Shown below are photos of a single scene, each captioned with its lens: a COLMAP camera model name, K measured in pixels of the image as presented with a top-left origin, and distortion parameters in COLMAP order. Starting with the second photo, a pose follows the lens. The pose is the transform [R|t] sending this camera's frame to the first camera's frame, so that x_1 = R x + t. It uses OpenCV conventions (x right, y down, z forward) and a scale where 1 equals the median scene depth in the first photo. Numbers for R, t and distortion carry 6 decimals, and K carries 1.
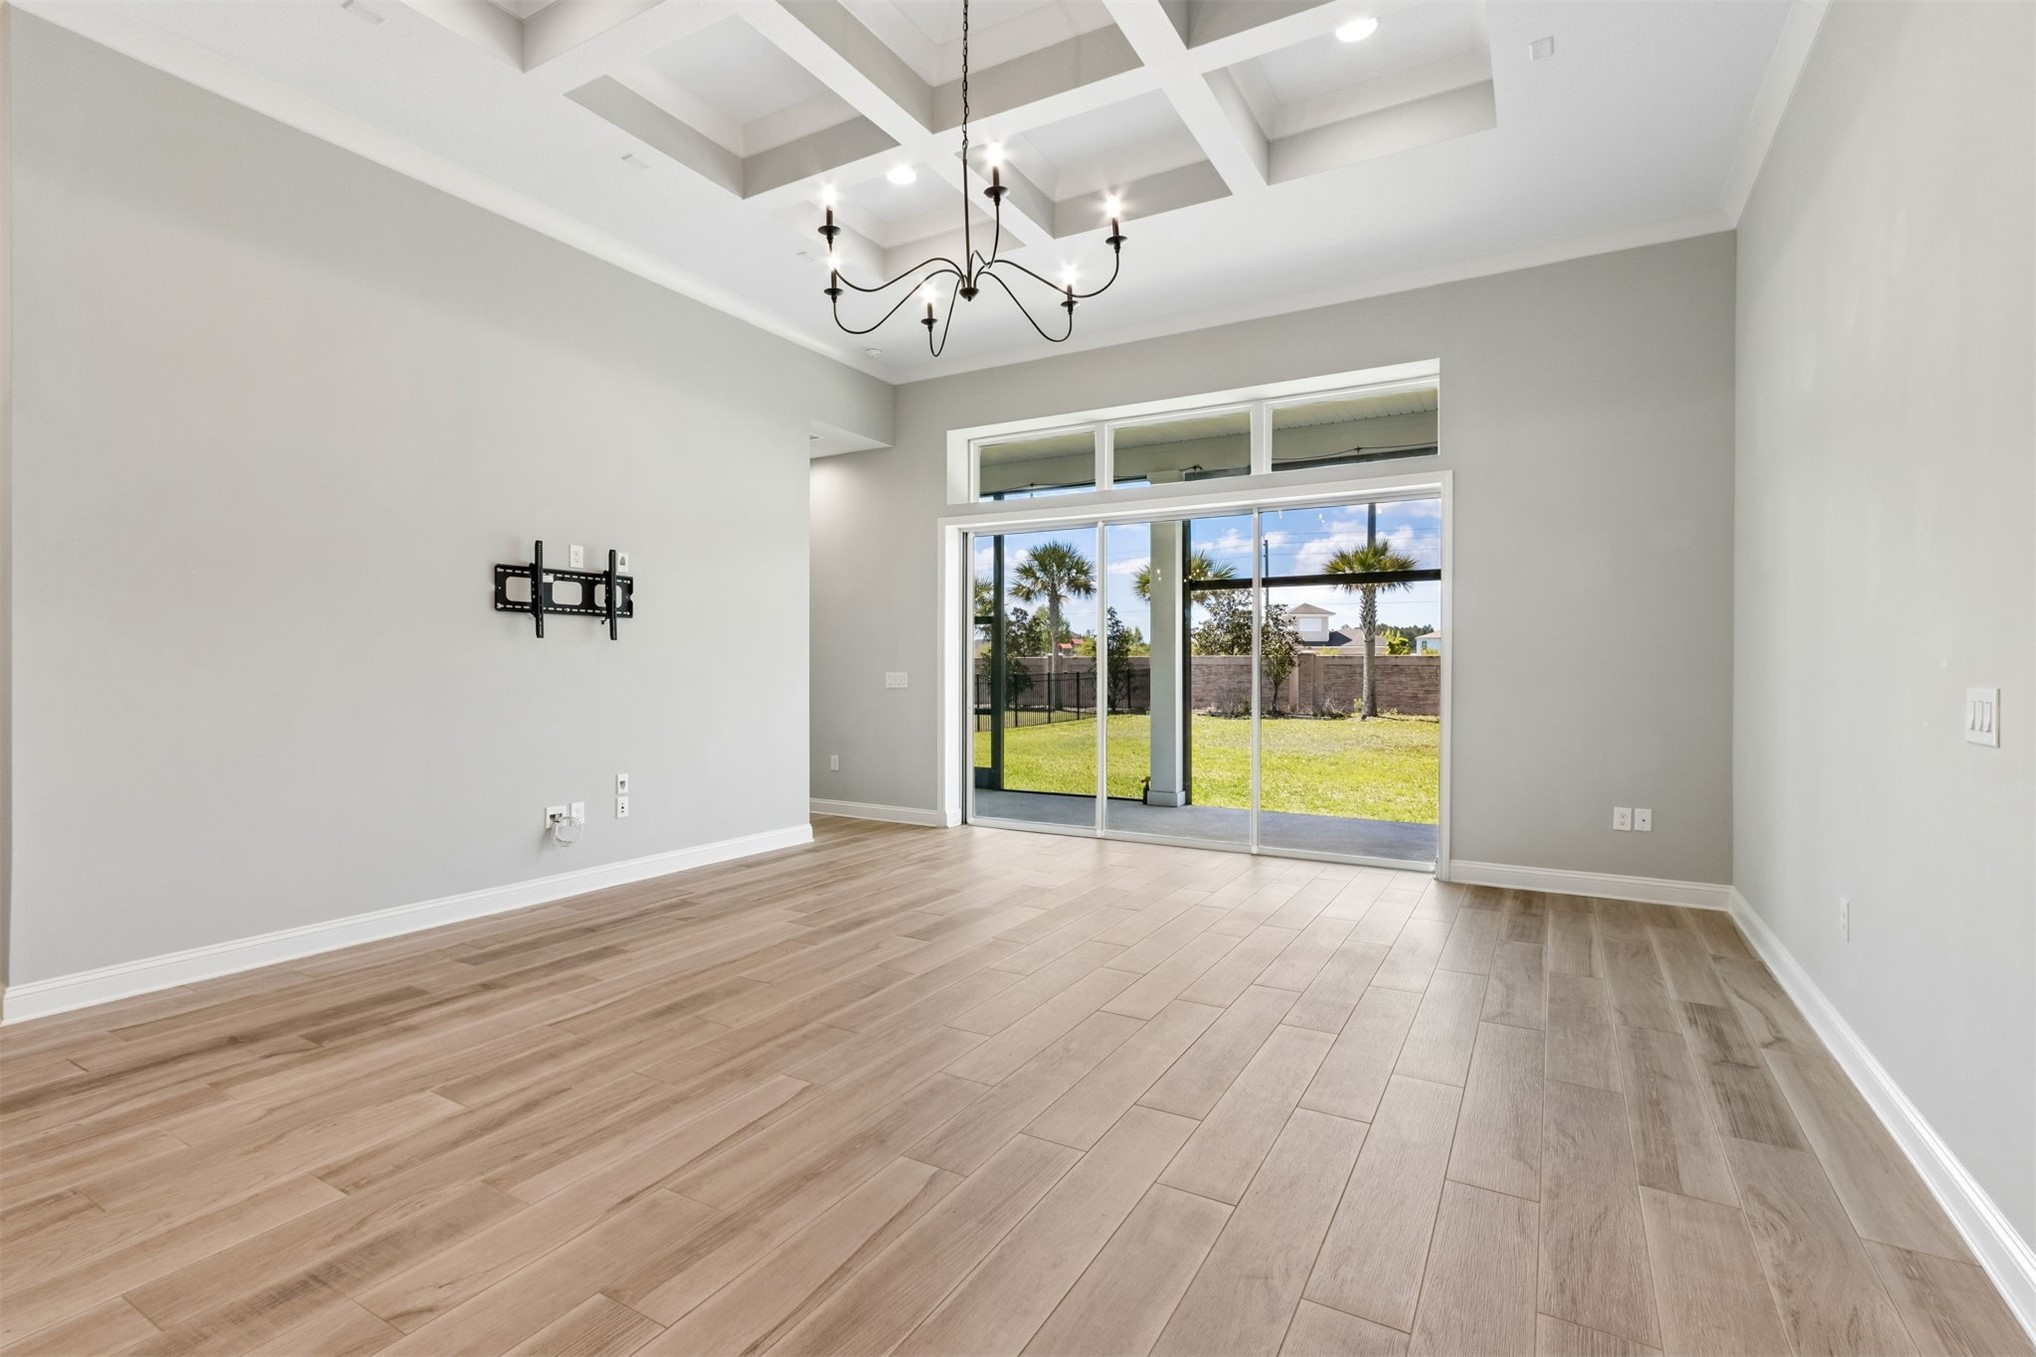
lens RADIAL K [[946.2, 0, 1008.9], [0, 946.2, 667.2], [0, 0, 1]] dist [0.008285, -0.002363]
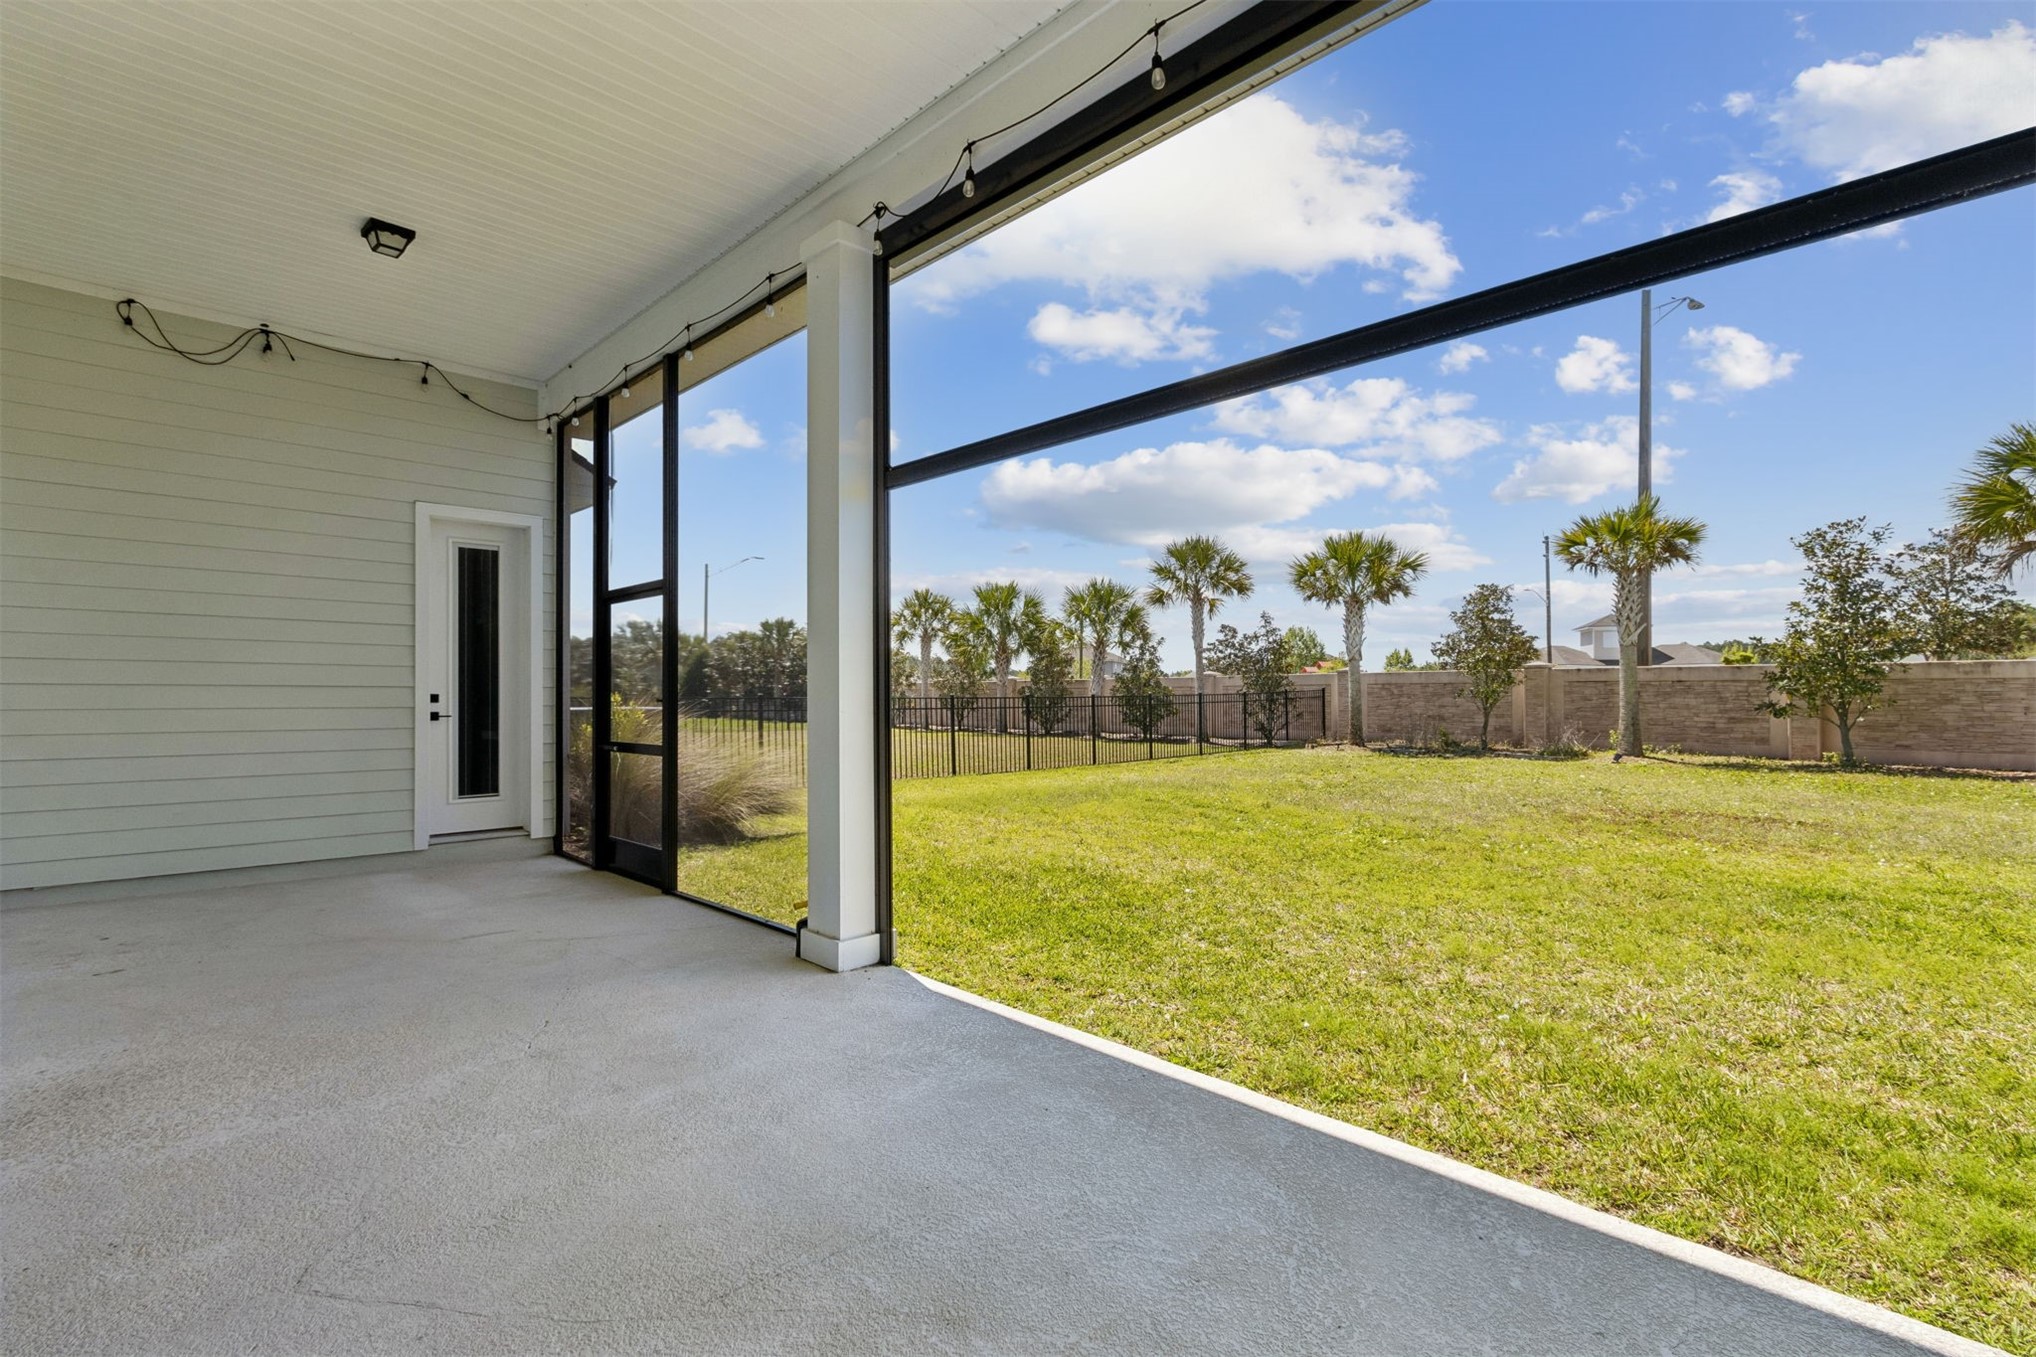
lens RADIAL K [[946.2, 0, 997.4], [0, 946.2, 680.9], [0, 0, 1]] dist [0.008285, -0.002363]
pose [[0.958811, -0.008980, -0.283902, 0.128189], [0.004873, 0.999873, -0.015169, 0.005778], [0.284003, 0.013160, 0.958733, 0.201042]]
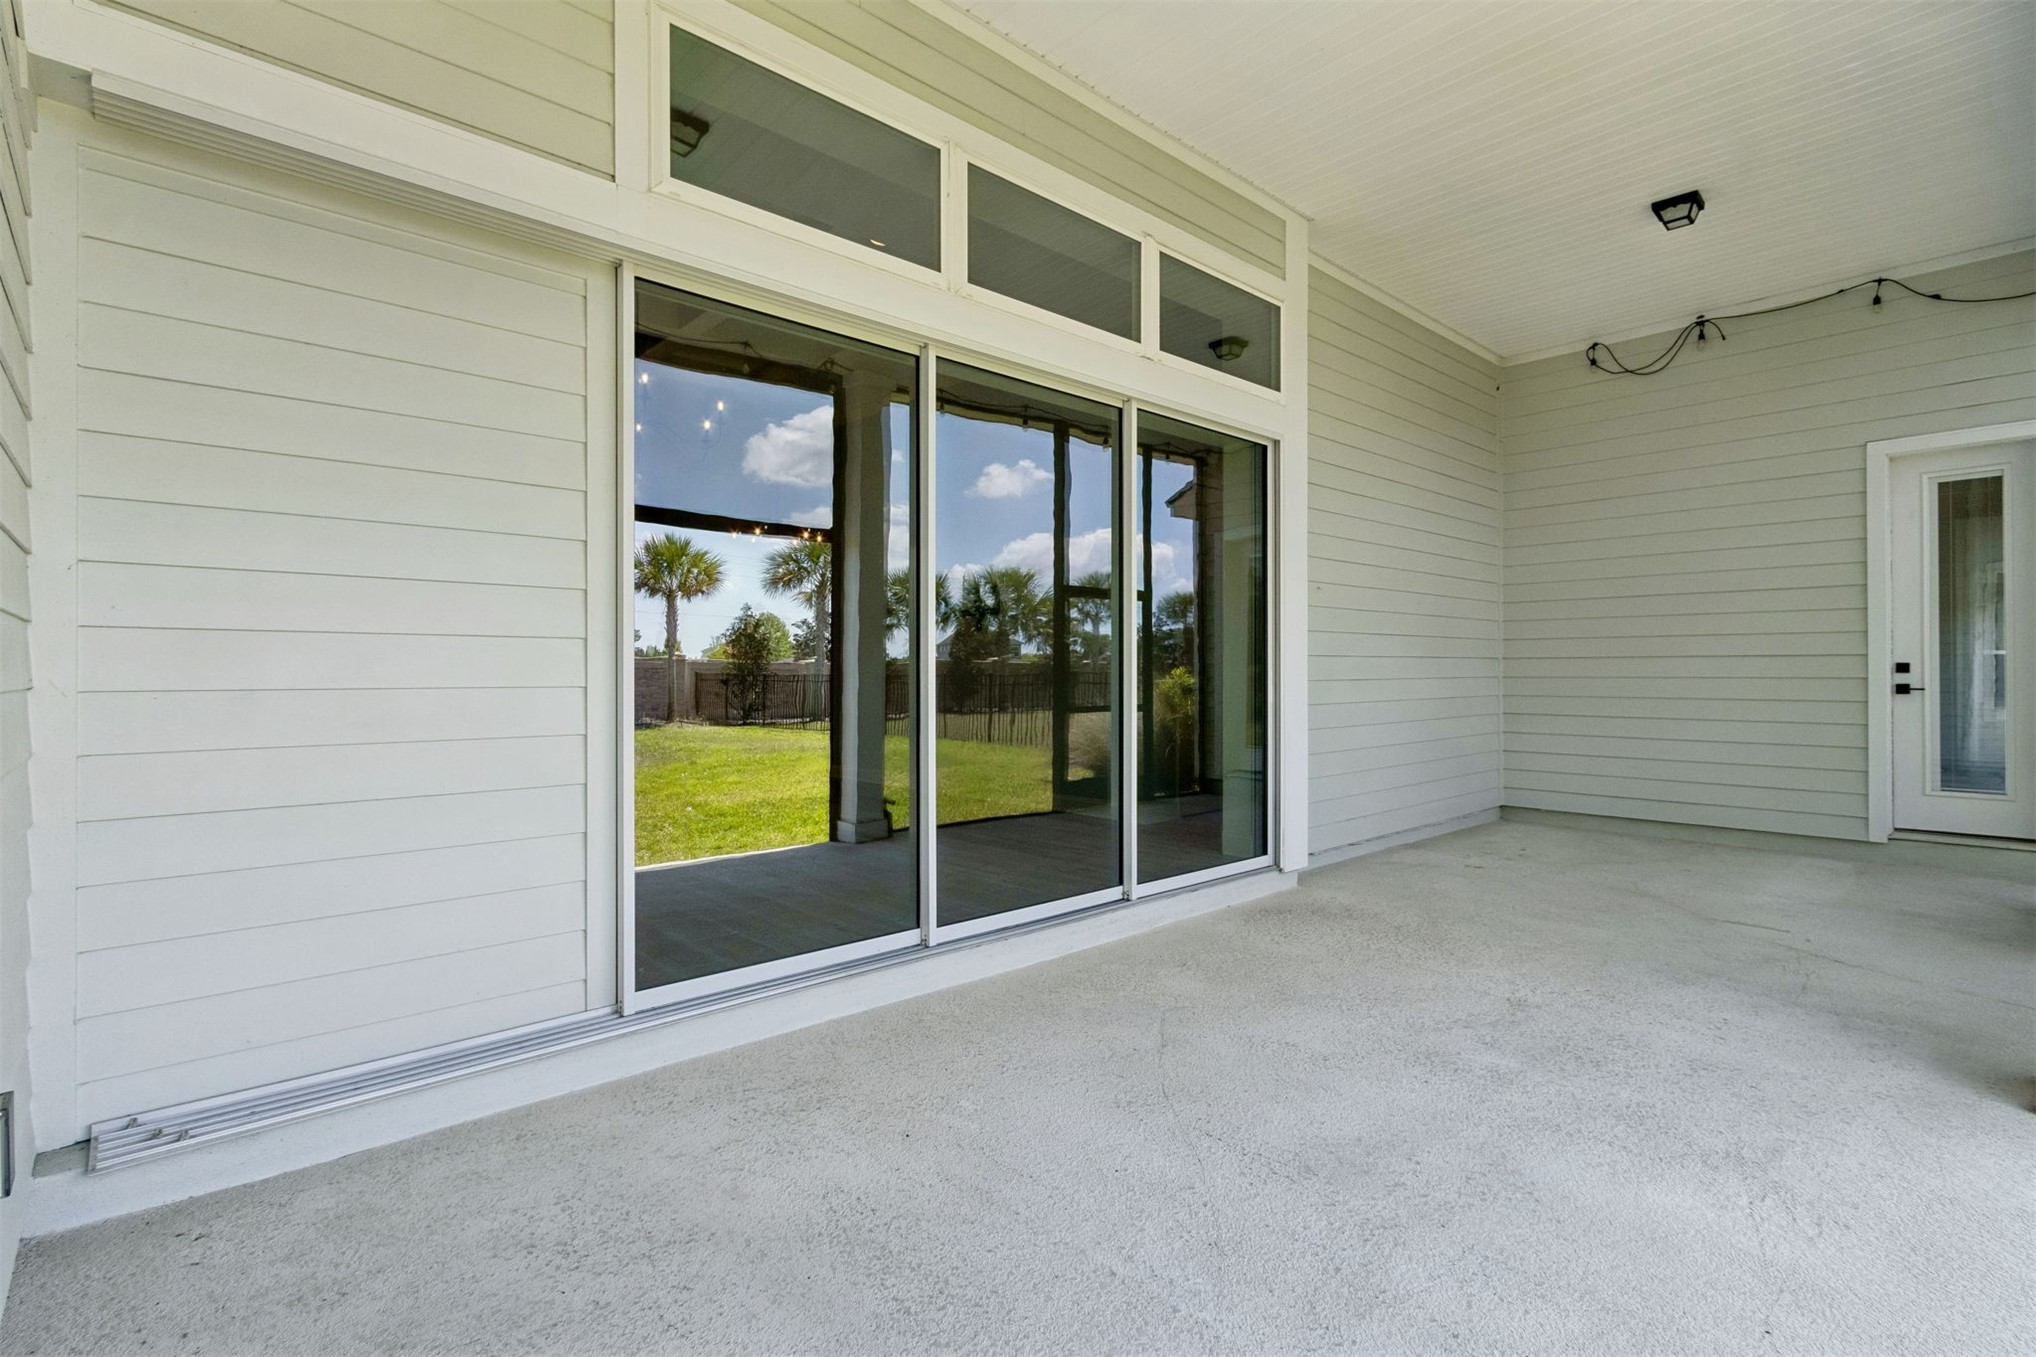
lens RADIAL K [[946.2, 0, 1004.8], [0, 946.2, 674.7], [0, 0, 1]] dist [0.008285, -0.002363]
pose [[-0.301833, -0.000609, -0.953361, 0.177136], [0.003474, 0.999992, -0.001739, 0.007016], [0.953354, -0.003837, -0.301829, 0.269121]]
